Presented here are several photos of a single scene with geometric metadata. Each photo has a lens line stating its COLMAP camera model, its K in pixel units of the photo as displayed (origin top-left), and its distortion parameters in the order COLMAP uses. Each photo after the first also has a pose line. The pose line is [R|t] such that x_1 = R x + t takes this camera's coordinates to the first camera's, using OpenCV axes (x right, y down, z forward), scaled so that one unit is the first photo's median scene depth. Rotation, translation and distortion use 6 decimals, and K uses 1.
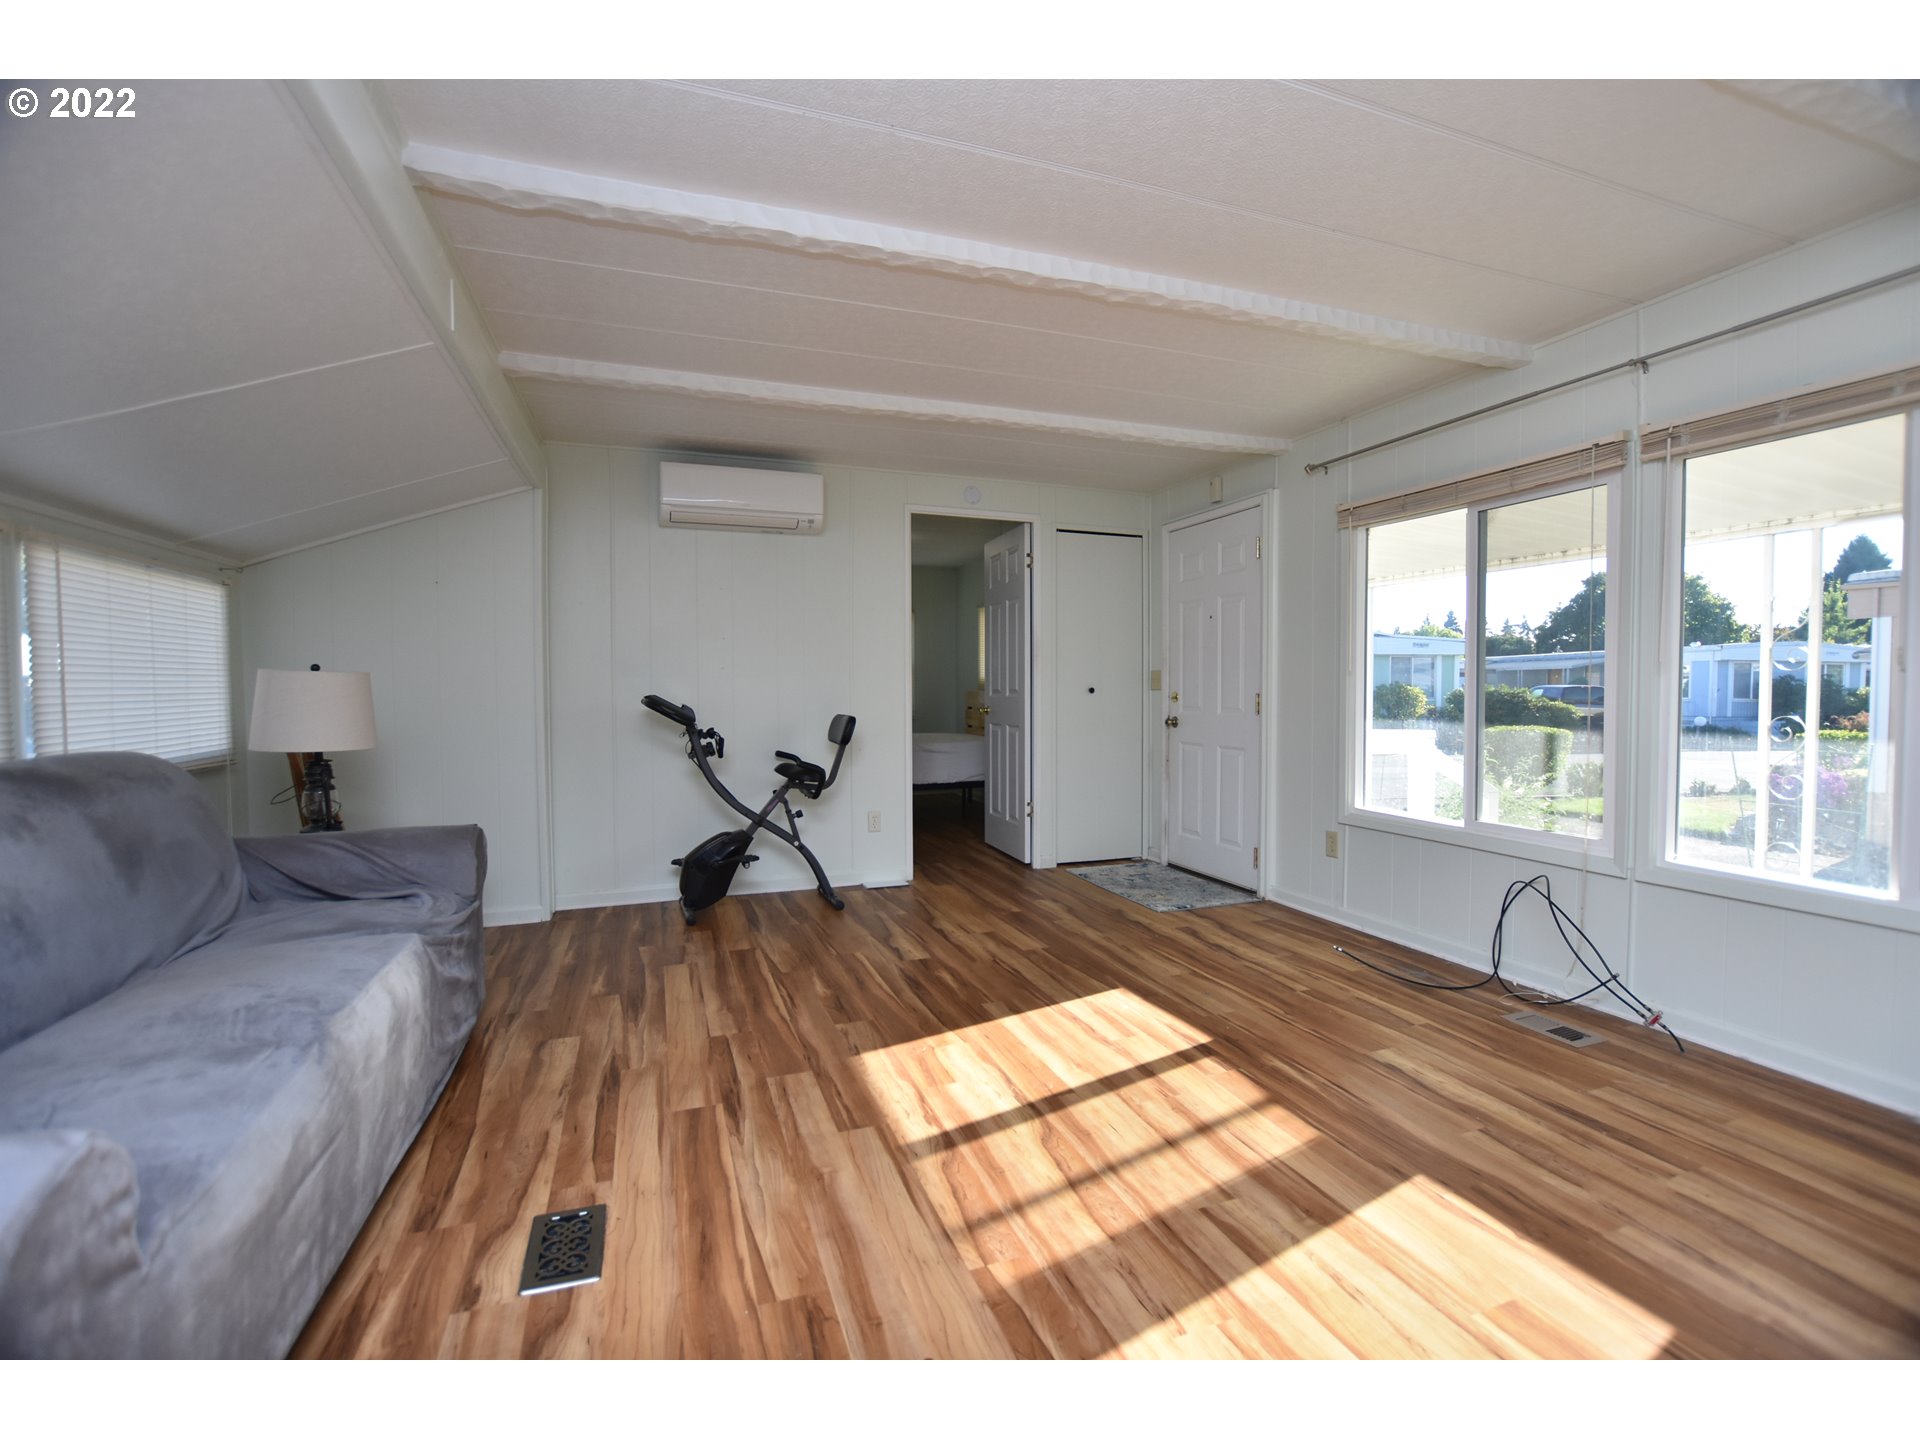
lens RADIAL K [[845.4, 0, 967.1], [0, 845.4, 717.0], [0, 0, 1]] dist [-0.034942, 0.005857]
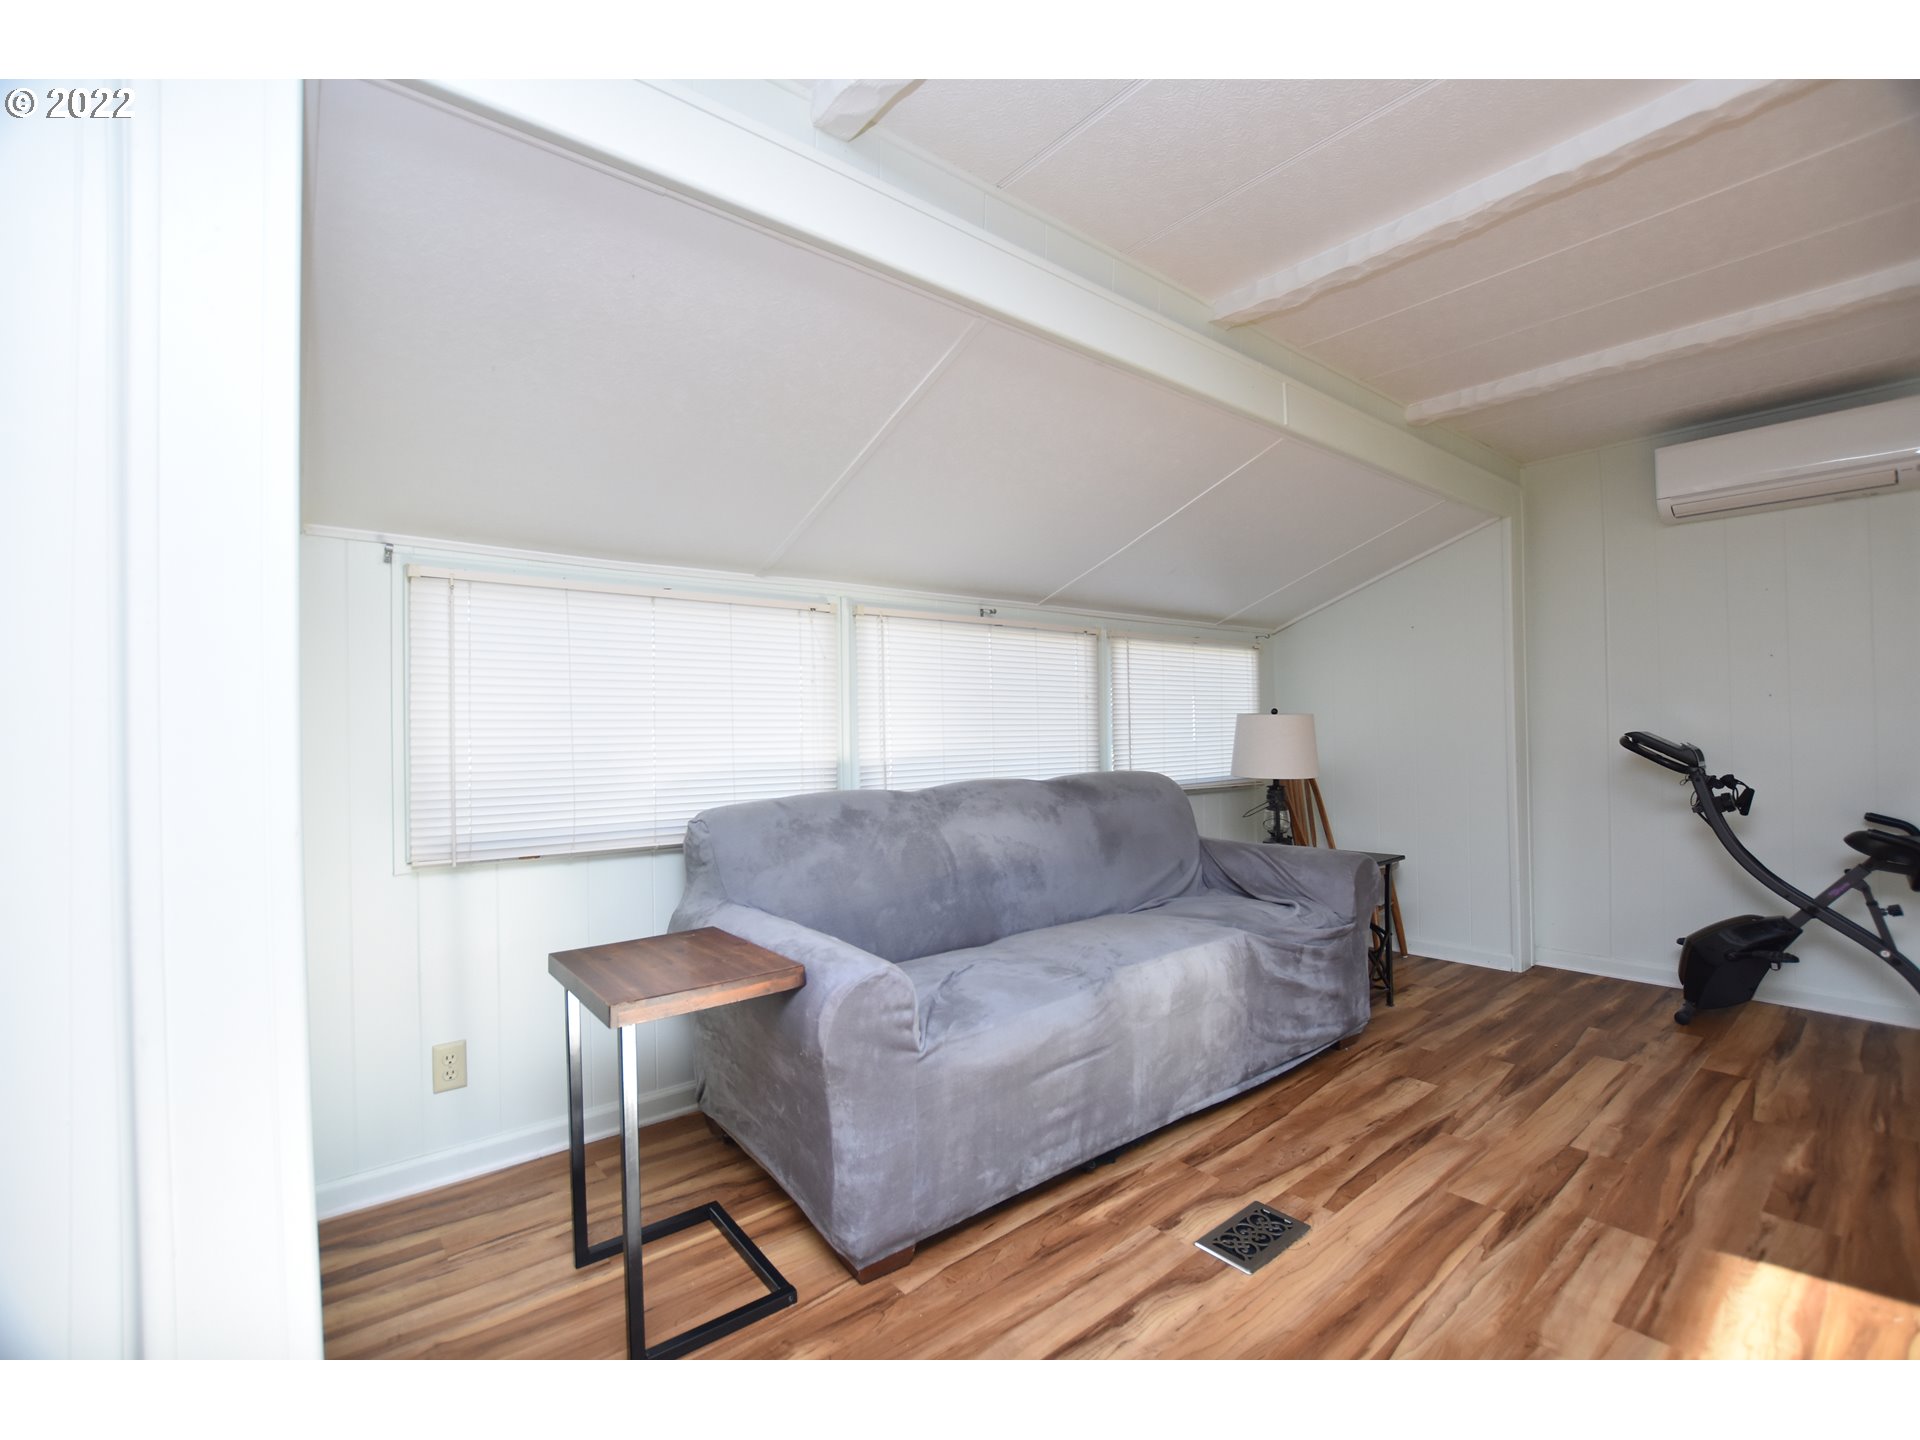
lens RADIAL K [[845.4, 0, 967.1], [0, 845.4, 717.0], [0, 0, 1]] dist [-0.034942, 0.005857]
pose [[0.324578, -0.017851, -0.945690, 0.309215], [-0.019368, 0.999487, -0.025514, -0.011723], [0.945660, 0.026598, 0.324066, 0.177042]]
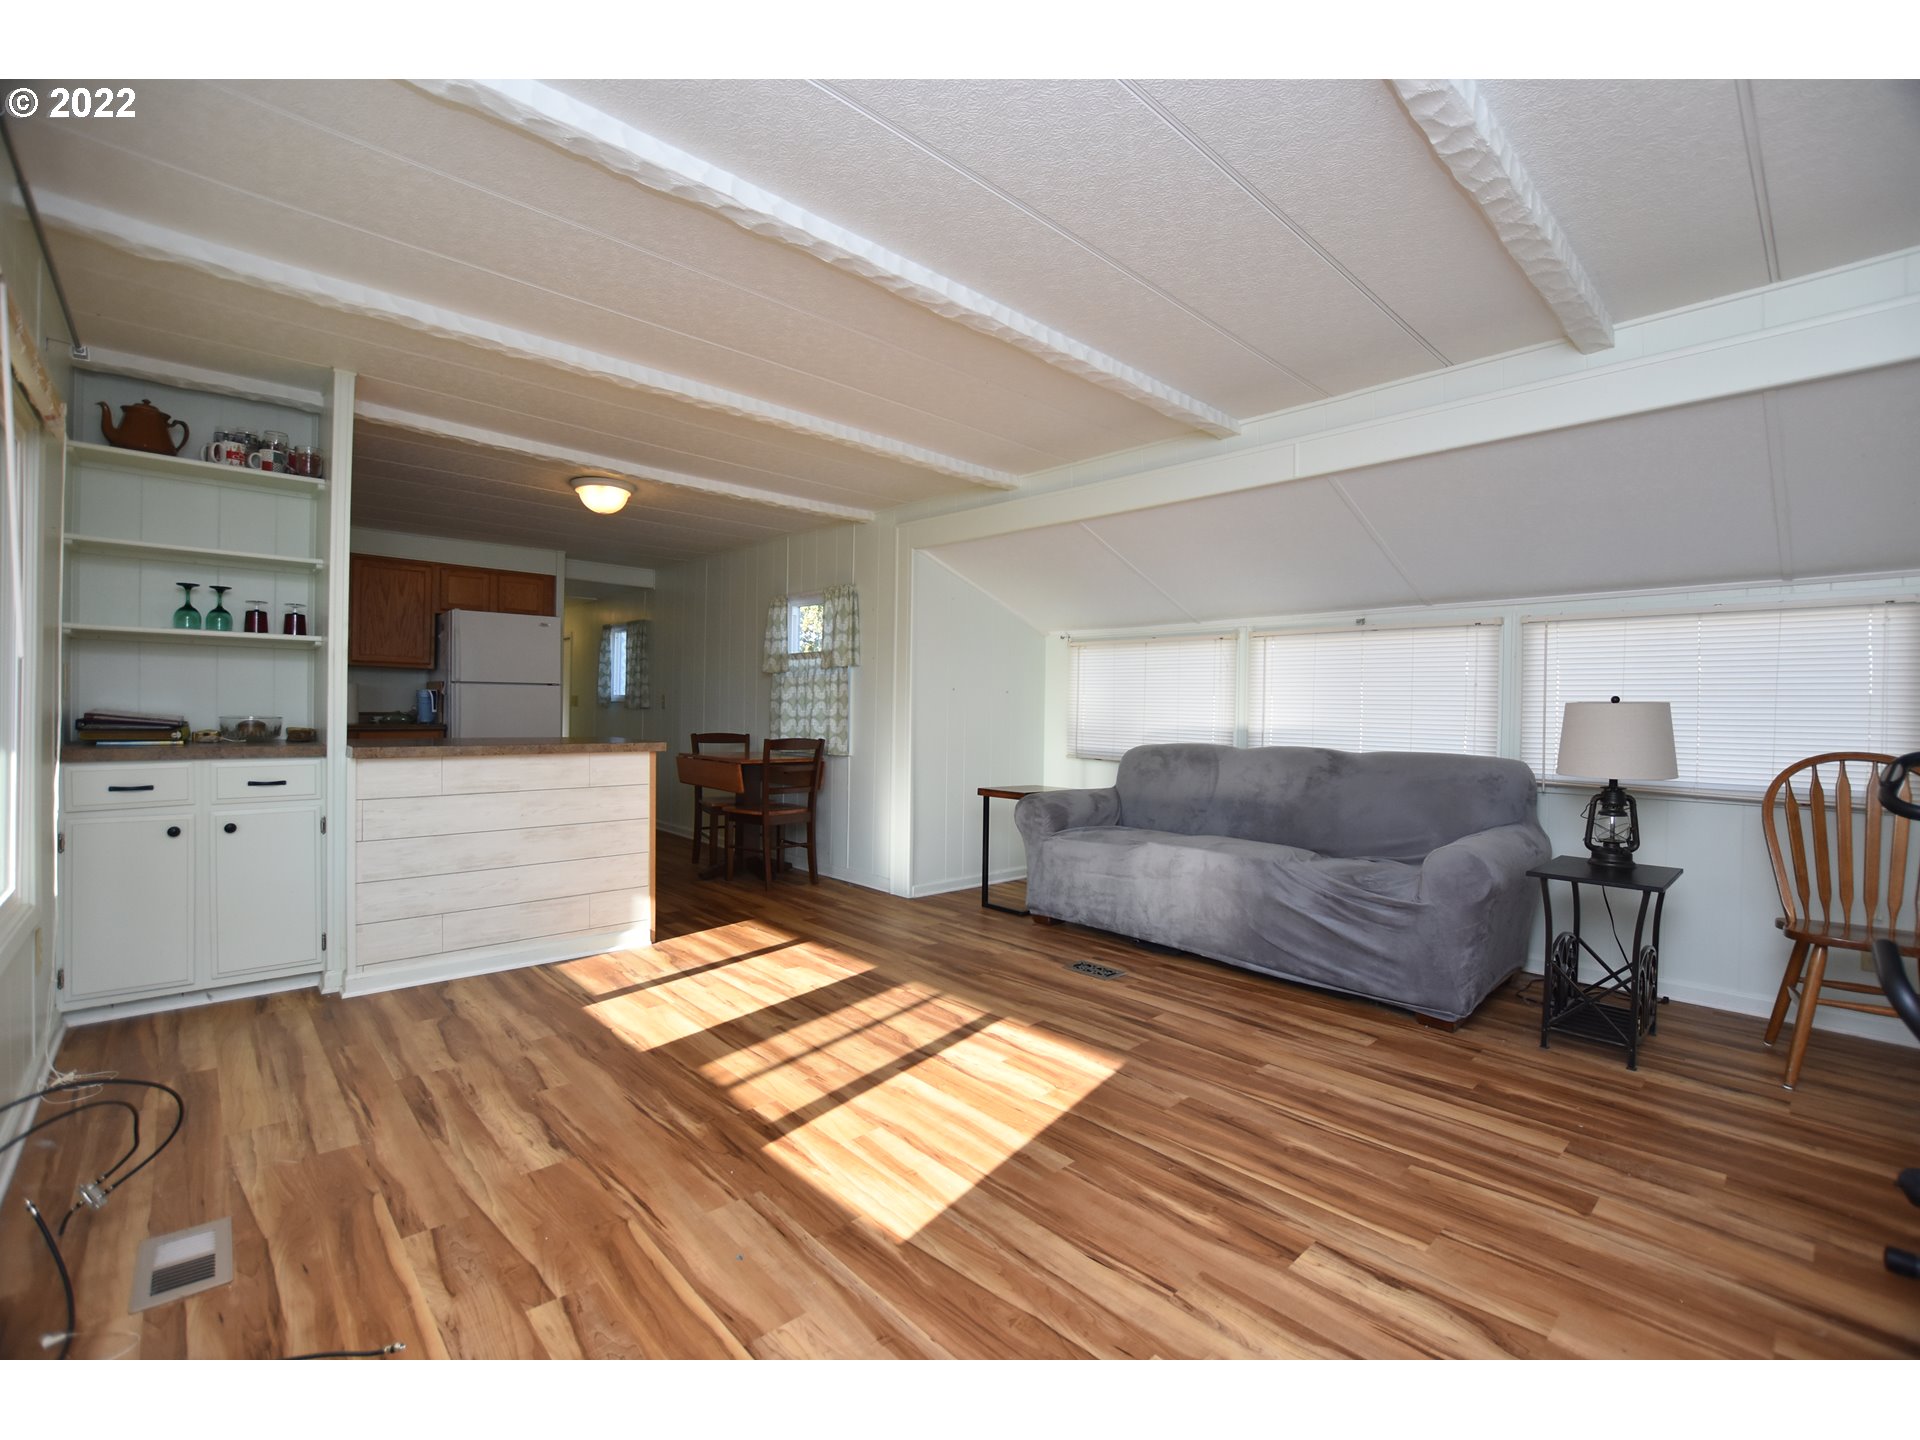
lens RADIAL K [[845.4, 0, 967.1], [0, 845.4, 717.0], [0, 0, 1]] dist [-0.034942, 0.005857]
pose [[-0.924777, -0.005605, -0.380468, 0.451460], [-0.023892, 0.998774, 0.043359, -0.073438], [0.379759, 0.049187, -0.923777, 1.948984]]
